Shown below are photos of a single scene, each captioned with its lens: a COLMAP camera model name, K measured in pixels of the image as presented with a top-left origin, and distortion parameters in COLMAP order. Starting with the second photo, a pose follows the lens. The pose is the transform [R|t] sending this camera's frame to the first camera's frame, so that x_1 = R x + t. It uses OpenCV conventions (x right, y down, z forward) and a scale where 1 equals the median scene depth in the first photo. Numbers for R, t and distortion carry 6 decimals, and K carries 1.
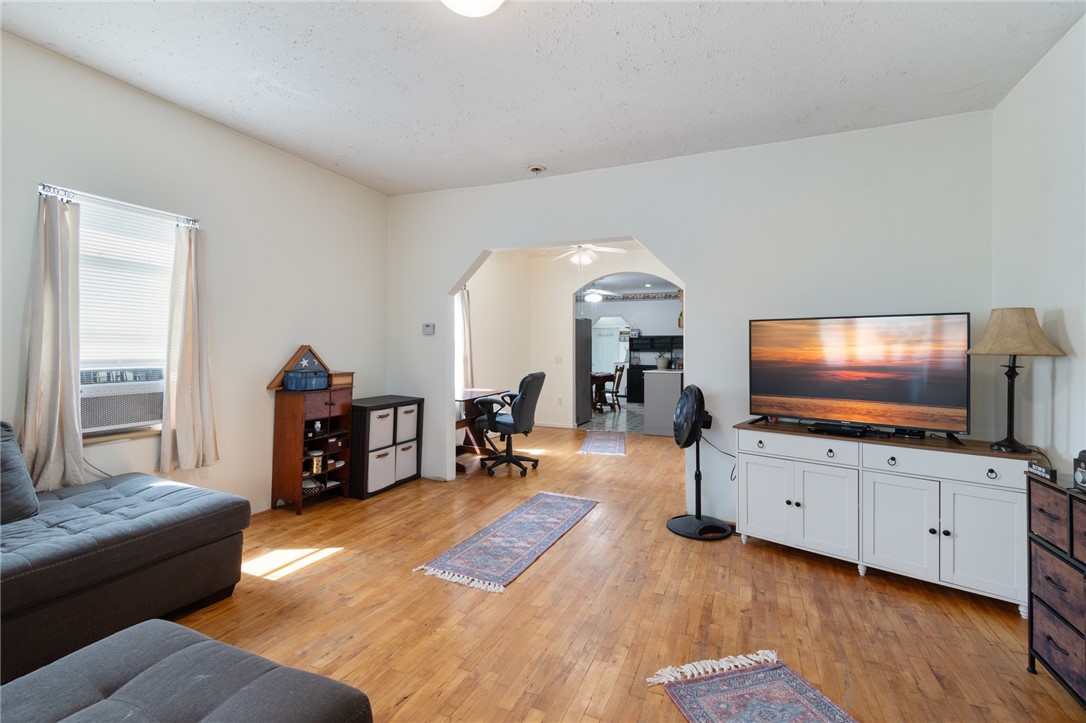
lens RADIAL K [[478.0, 0, 539.8], [0, 478.0, 355.5], [0, 0, 1]] dist [0.001270, 0.000186]
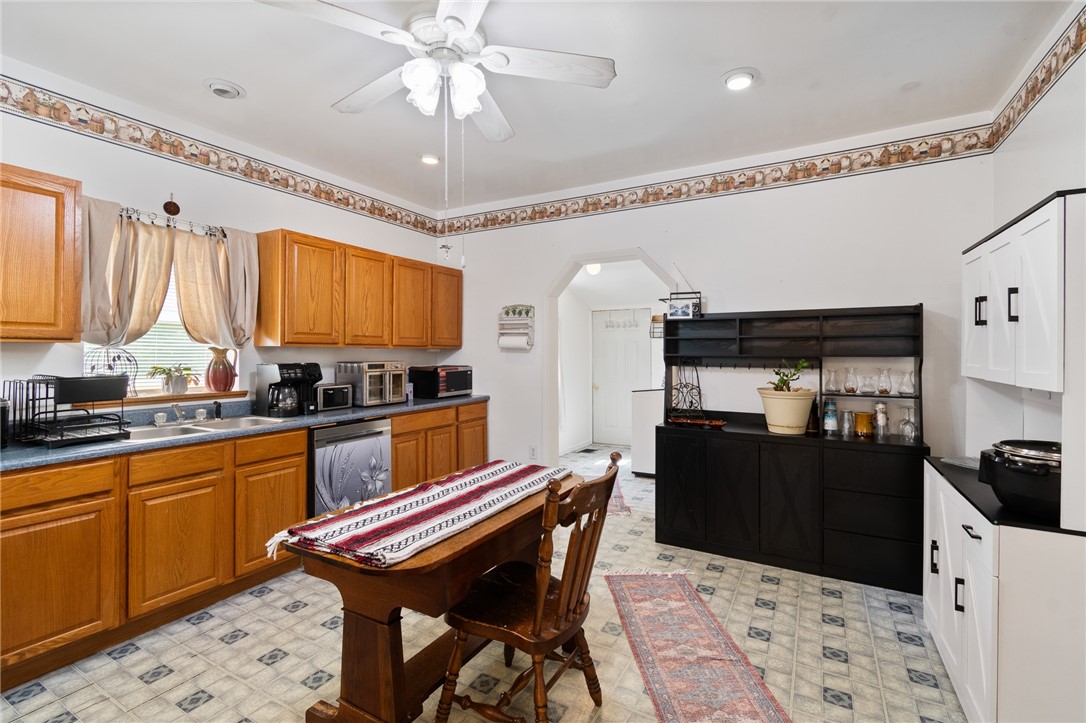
lens RADIAL K [[478.0, 0, 544.8], [0, 478.0, 355.8], [0, 0, 1]] dist [0.001270, 0.000186]
pose [[0.994383, -0.007327, -0.105588, 0.143160], [0.006817, 0.999963, -0.005188, -0.013823], [0.105622, 0.004439, 0.994396, 0.688556]]
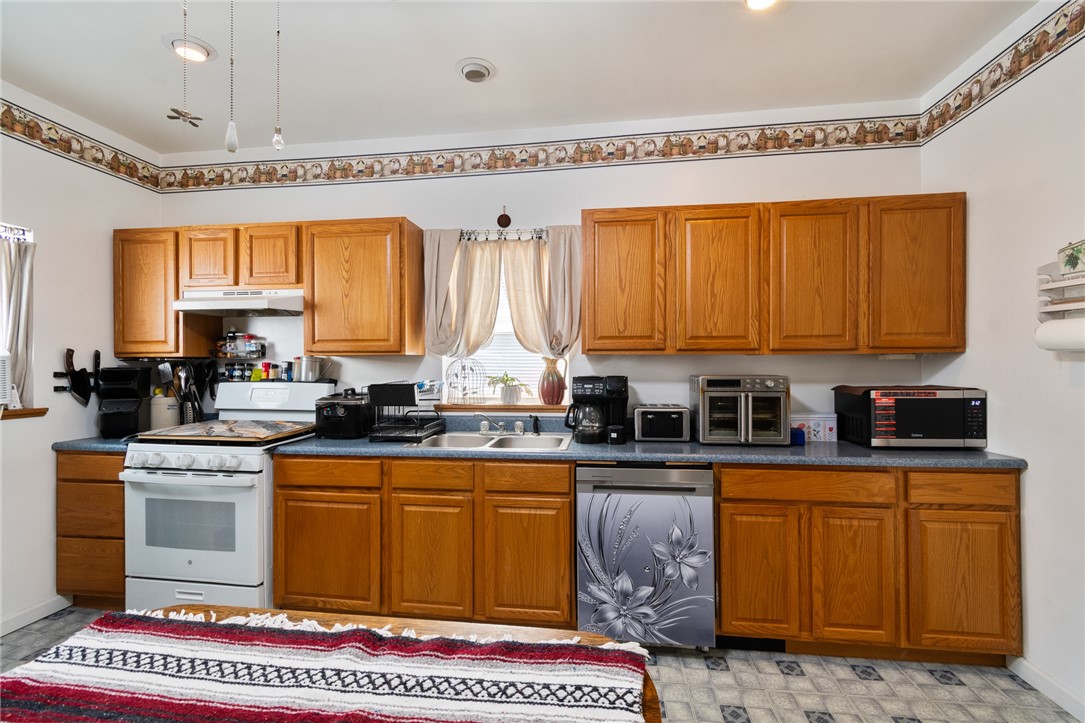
lens RADIAL K [[477.6, 0, 543.1], [0, 477.6, 363.5], [0, 0, 1]] dist [0.001270, 0.000186]
pose [[0.277811, -0.008035, -0.960602, 0.170599], [-0.004383, 0.999944, -0.009632, -0.015267], [0.960626, 0.006886, 0.277760, 0.854617]]
